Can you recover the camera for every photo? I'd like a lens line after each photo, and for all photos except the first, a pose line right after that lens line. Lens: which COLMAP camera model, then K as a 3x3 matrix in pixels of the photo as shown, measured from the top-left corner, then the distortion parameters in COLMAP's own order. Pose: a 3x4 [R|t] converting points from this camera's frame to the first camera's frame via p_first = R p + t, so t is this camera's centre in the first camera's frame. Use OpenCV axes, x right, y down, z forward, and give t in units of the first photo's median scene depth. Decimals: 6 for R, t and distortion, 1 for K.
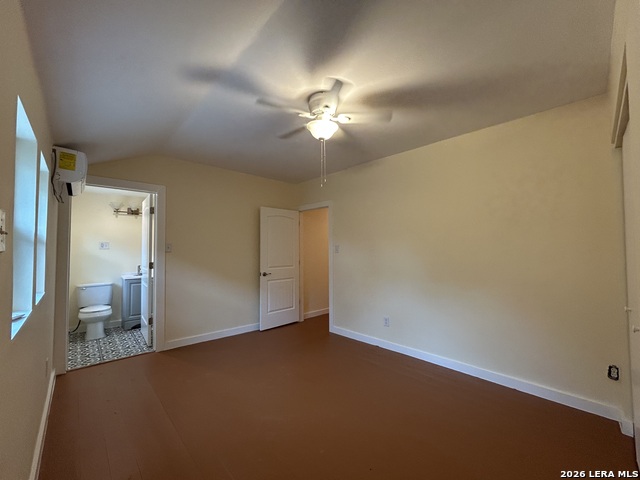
lens RADIAL K [[261.0, 0, 318.5], [0, 261.0, 239.0], [0, 0, 1]] dist [0.007509, 0.000120]
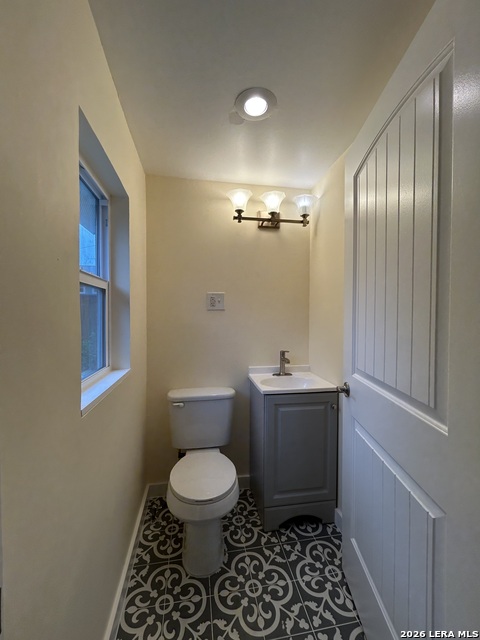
lens RADIAL K [[261.0, 0, 239.7], [0, 261.0, 318.8], [0, 0, 1]] dist [0.007509, 0.000120]
pose [[0.838570, 0.015491, -0.544573, -0.577601], [0.017555, 0.998308, 0.055429, 0.029323], [0.544510, -0.056041, 0.836880, 0.694776]]
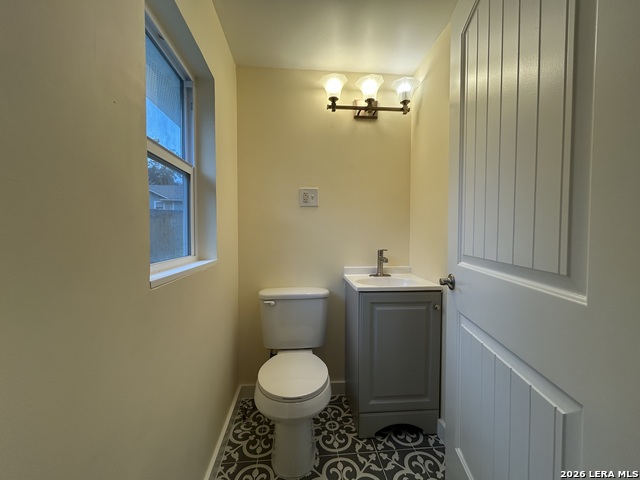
lens RADIAL K [[261.0, 0, 319.1], [0, 261.0, 241.1], [0, 0, 1]] dist [0.007509, 0.000120]
pose [[0.790844, 0.022089, -0.611618, -0.581559], [0.022933, 0.997577, 0.065682, 0.066708], [0.611587, -0.065971, 0.788422, 0.719024]]
